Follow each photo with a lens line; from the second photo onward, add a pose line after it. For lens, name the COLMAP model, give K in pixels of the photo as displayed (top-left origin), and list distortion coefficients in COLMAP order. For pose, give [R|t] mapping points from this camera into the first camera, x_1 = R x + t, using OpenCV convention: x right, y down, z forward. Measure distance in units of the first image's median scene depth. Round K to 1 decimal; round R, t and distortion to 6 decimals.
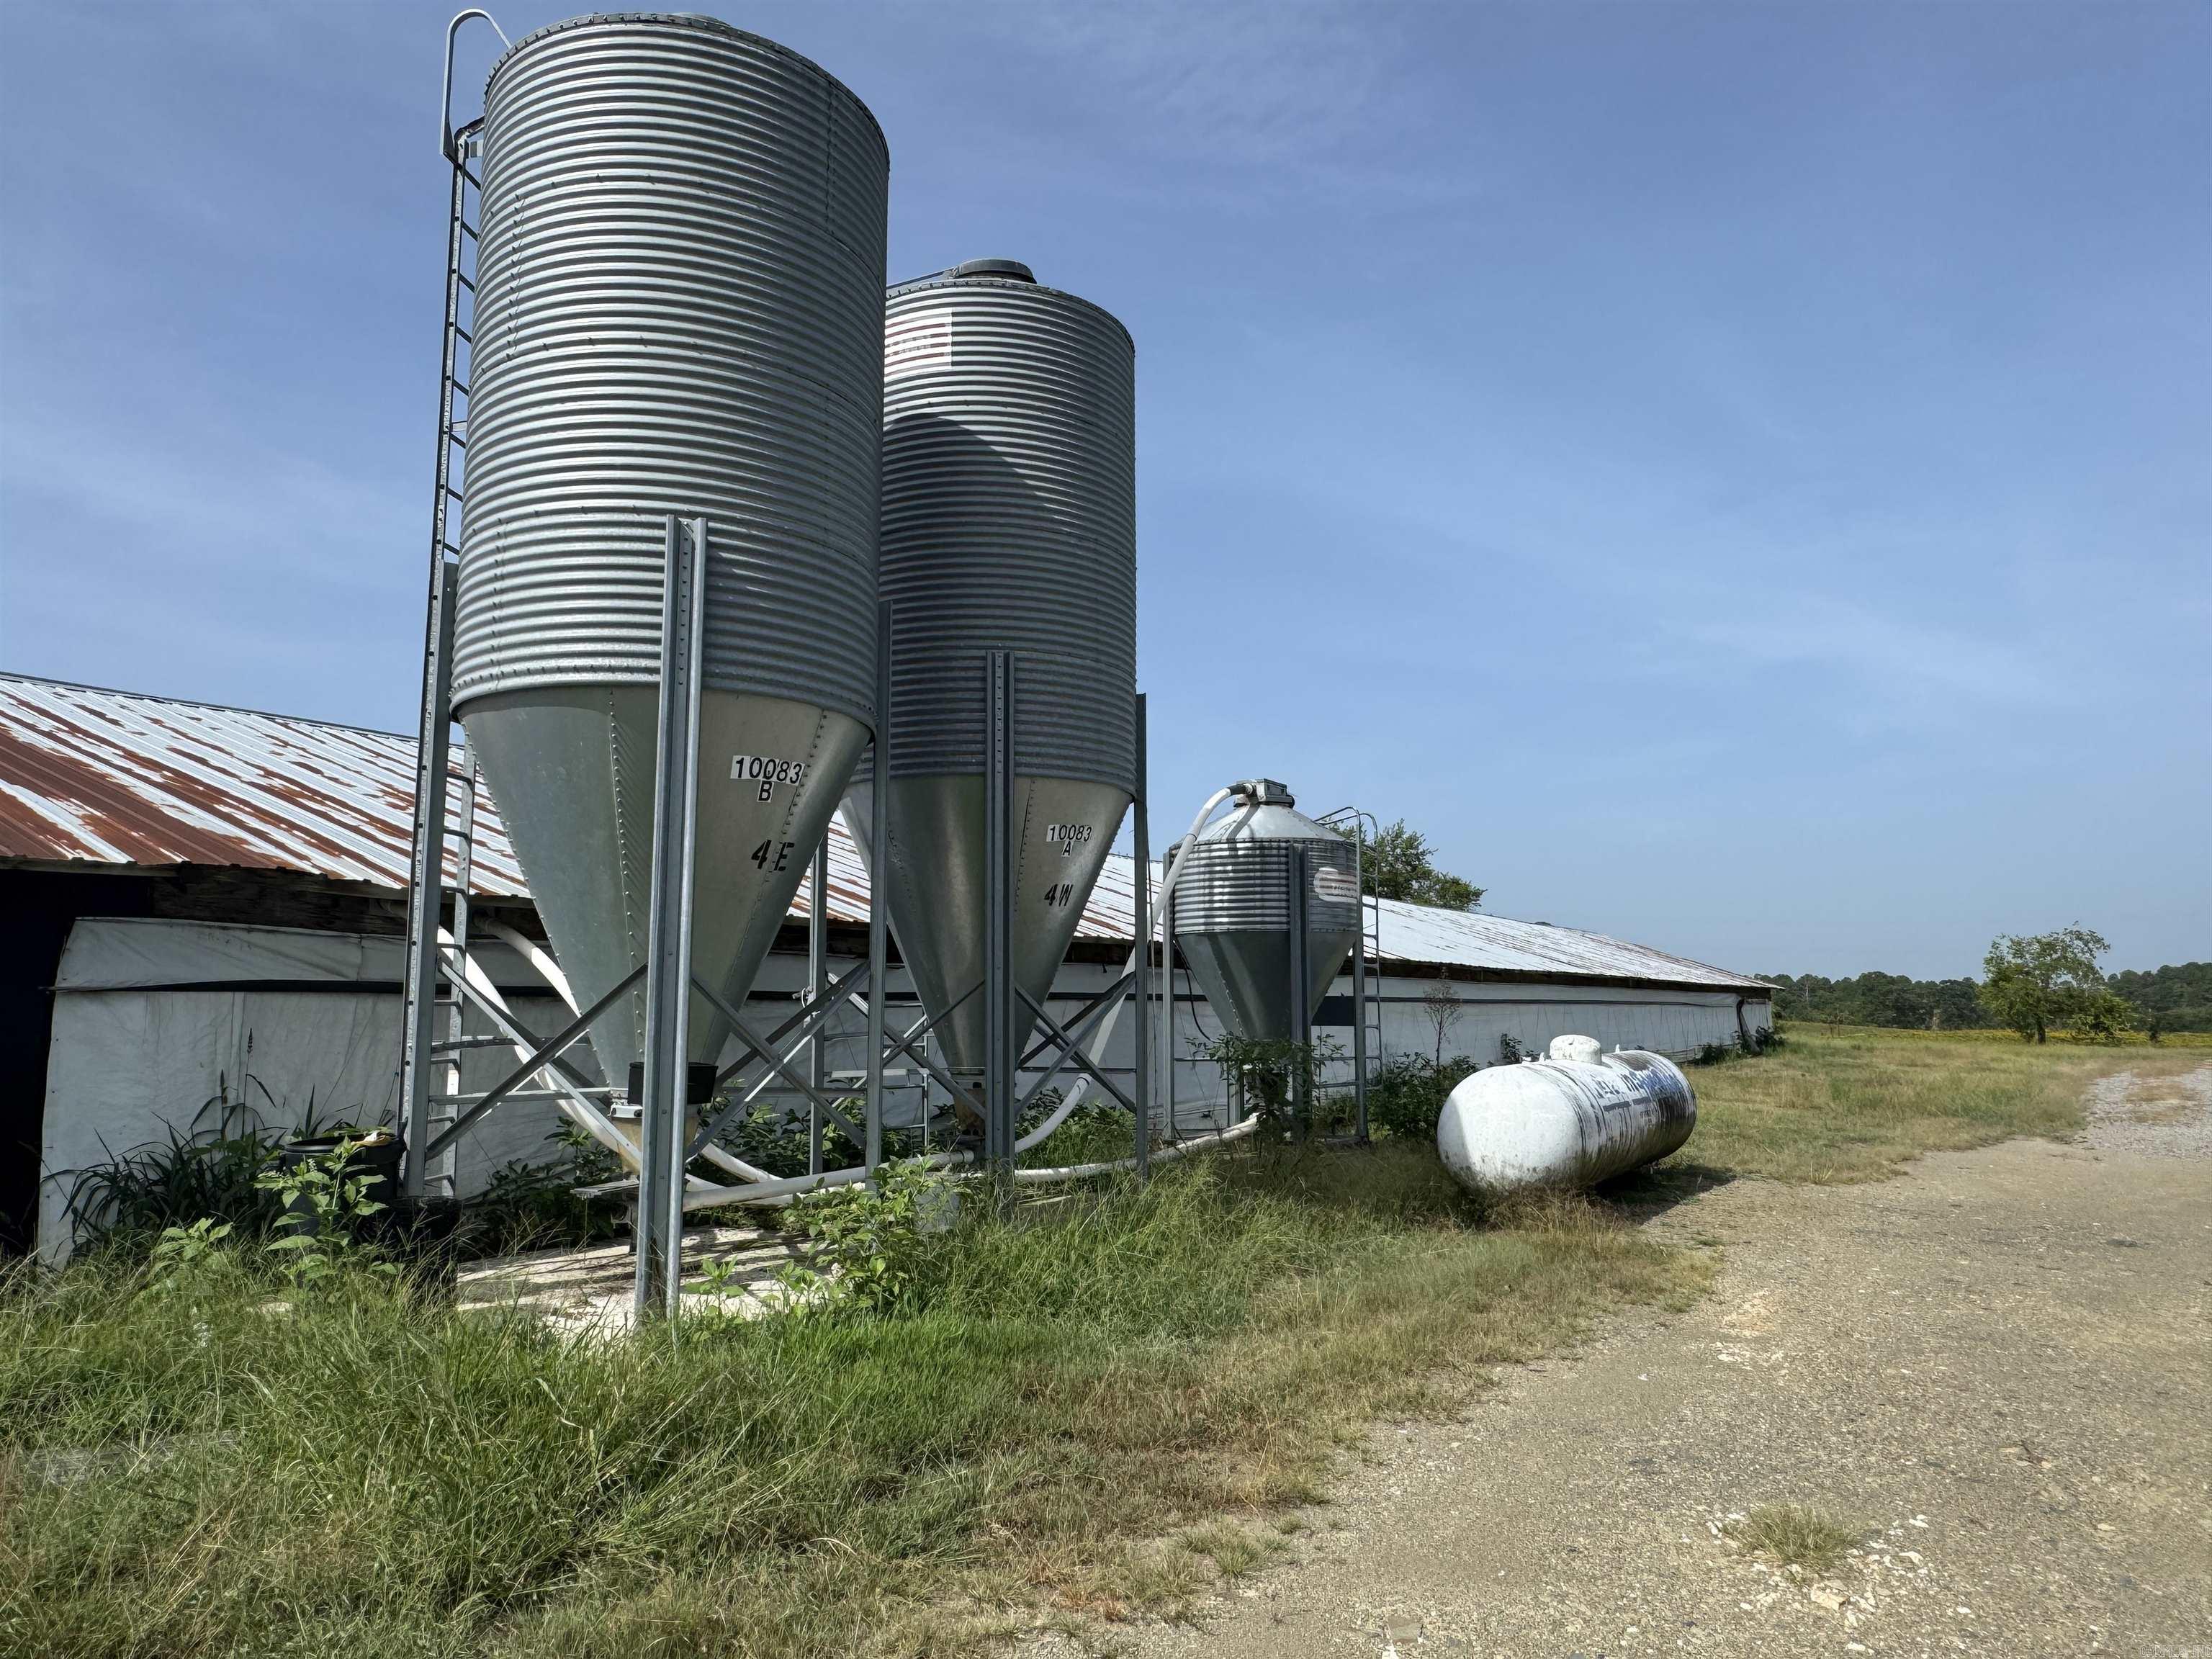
lens RADIAL K [[1427.6, 0, 1109.6], [0, 1427.6, 830.2], [0, 0, 1]] dist [0.005028, 0.000894]
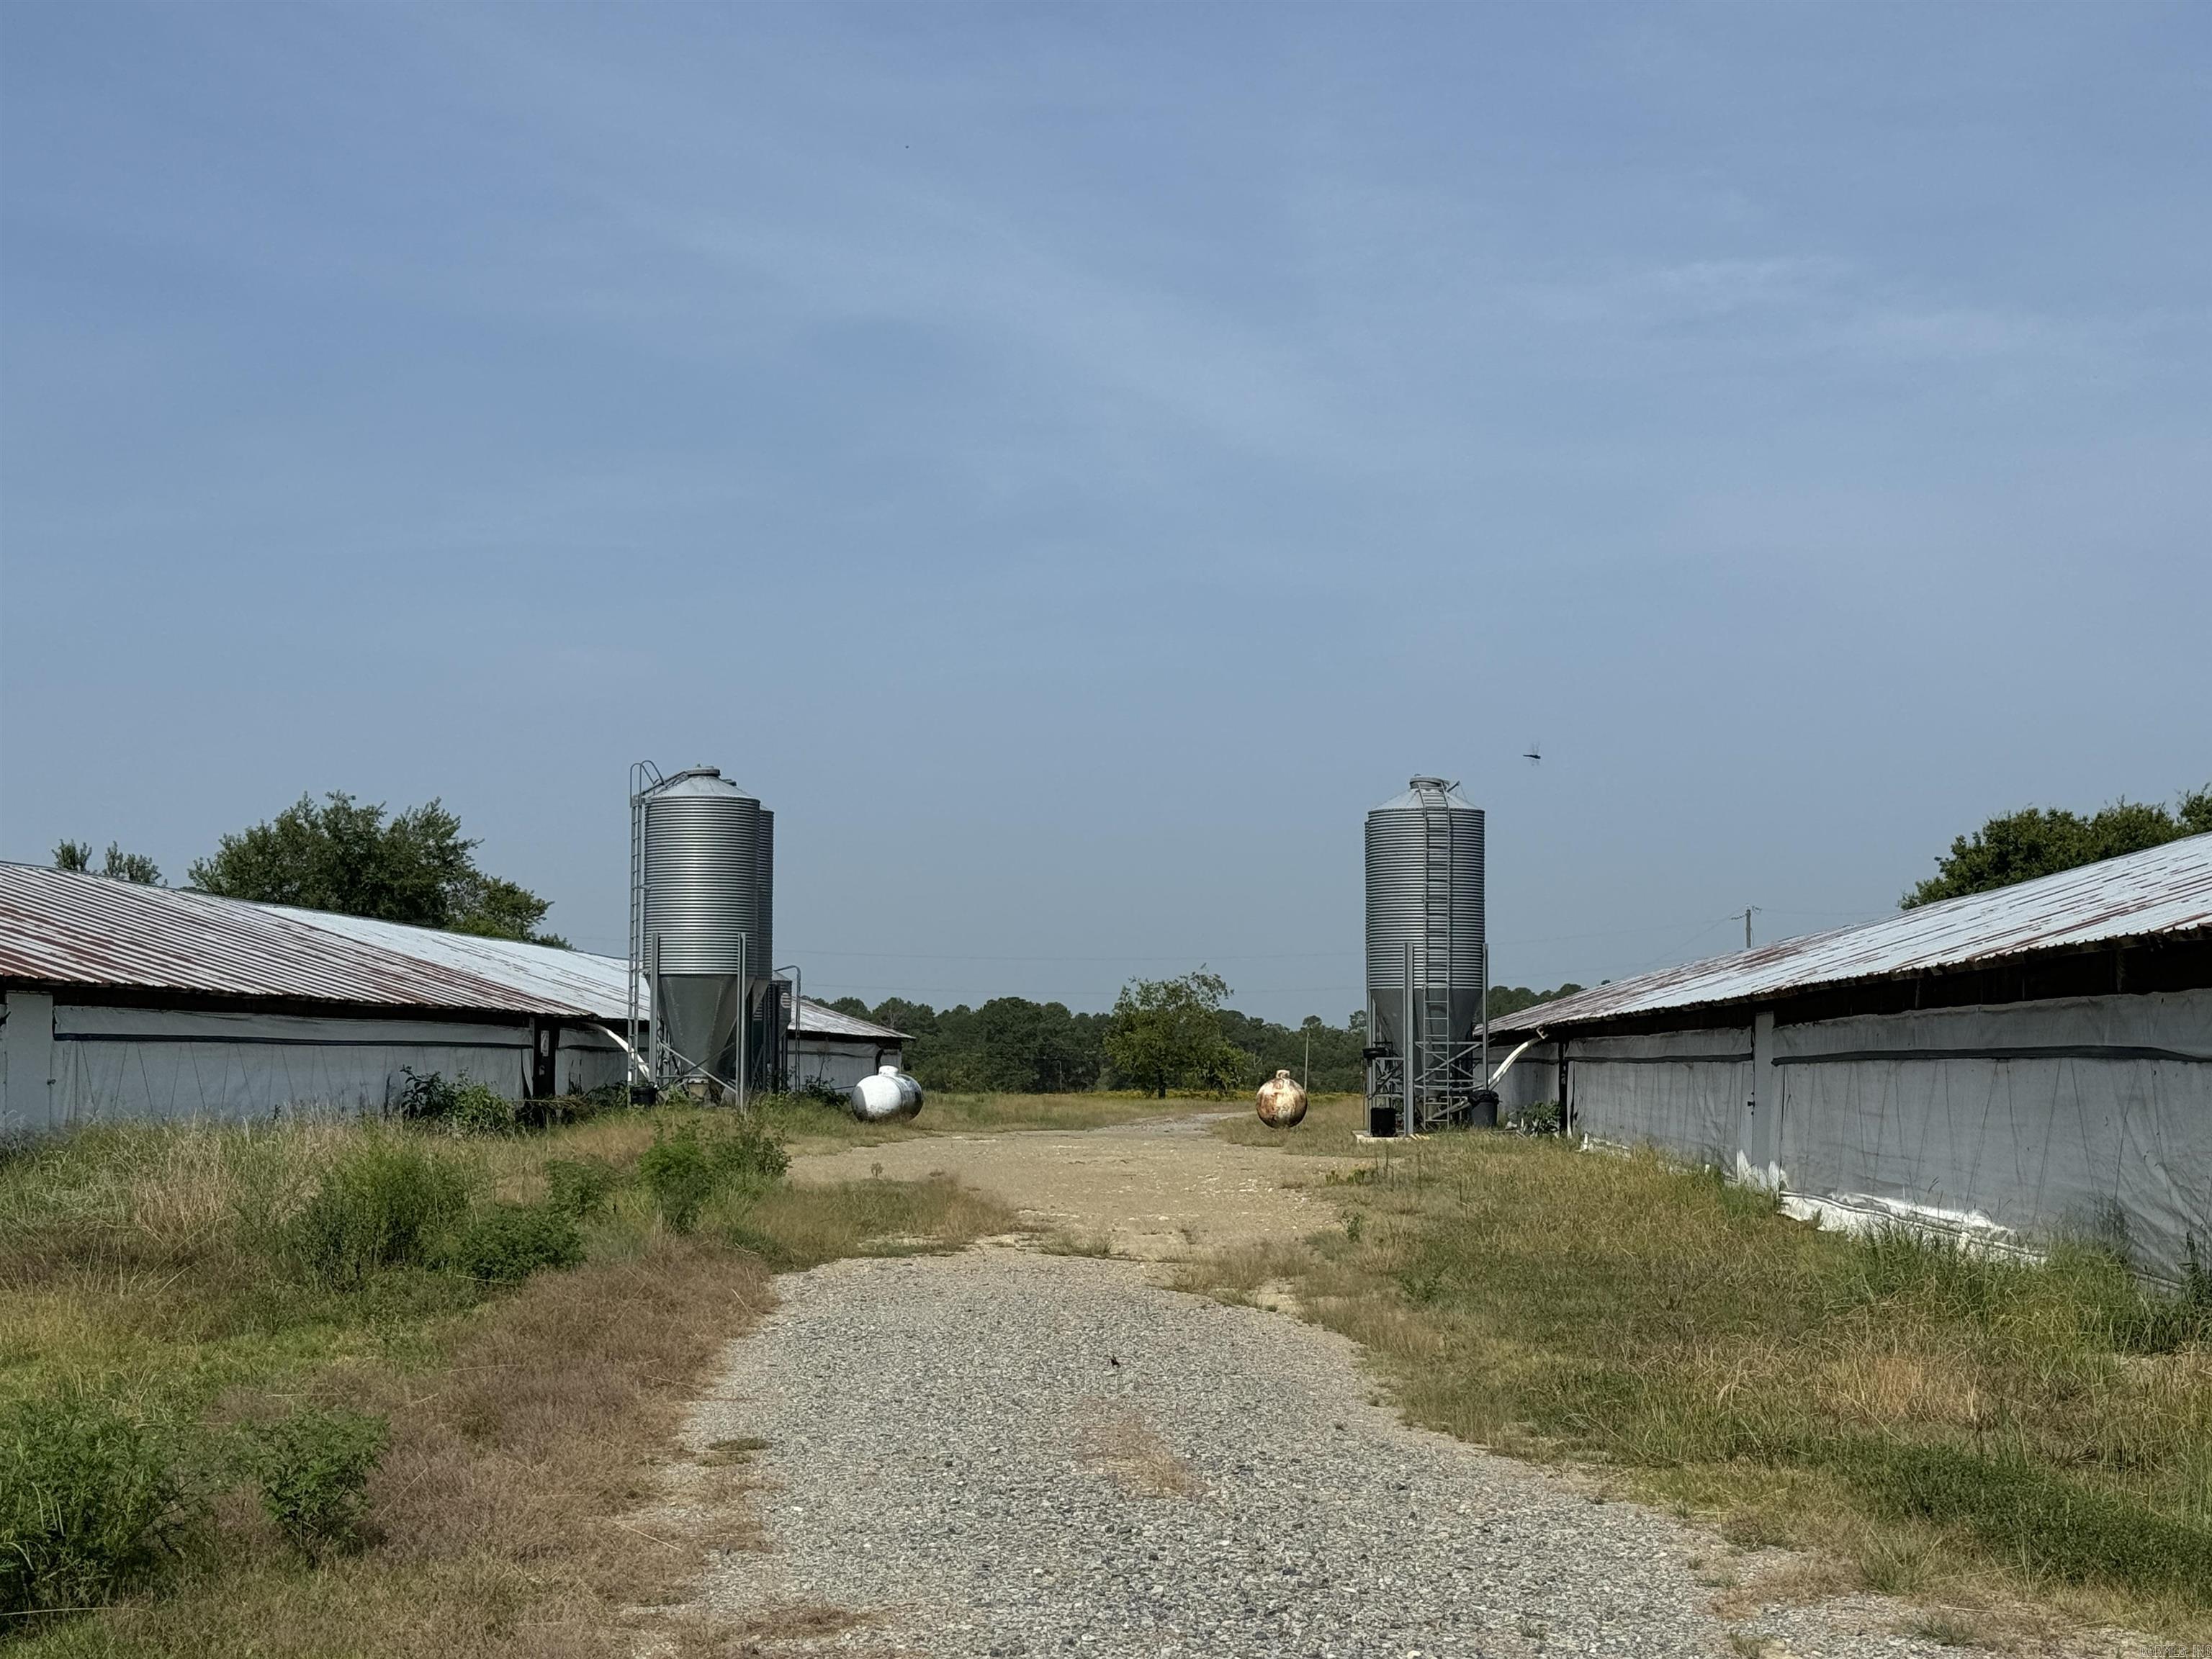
lens RADIAL K [[3415.5, 0, 1106.1], [0, 3415.5, 829.9], [0, 0, 1]] dist [0.013780, 0.000000]
pose [[0.869258, 0.037200, 0.492957, -0.364083], [-0.064614, 0.997160, 0.038688, -0.082834], [-0.490118, -0.065482, 0.869193, -0.687842]]
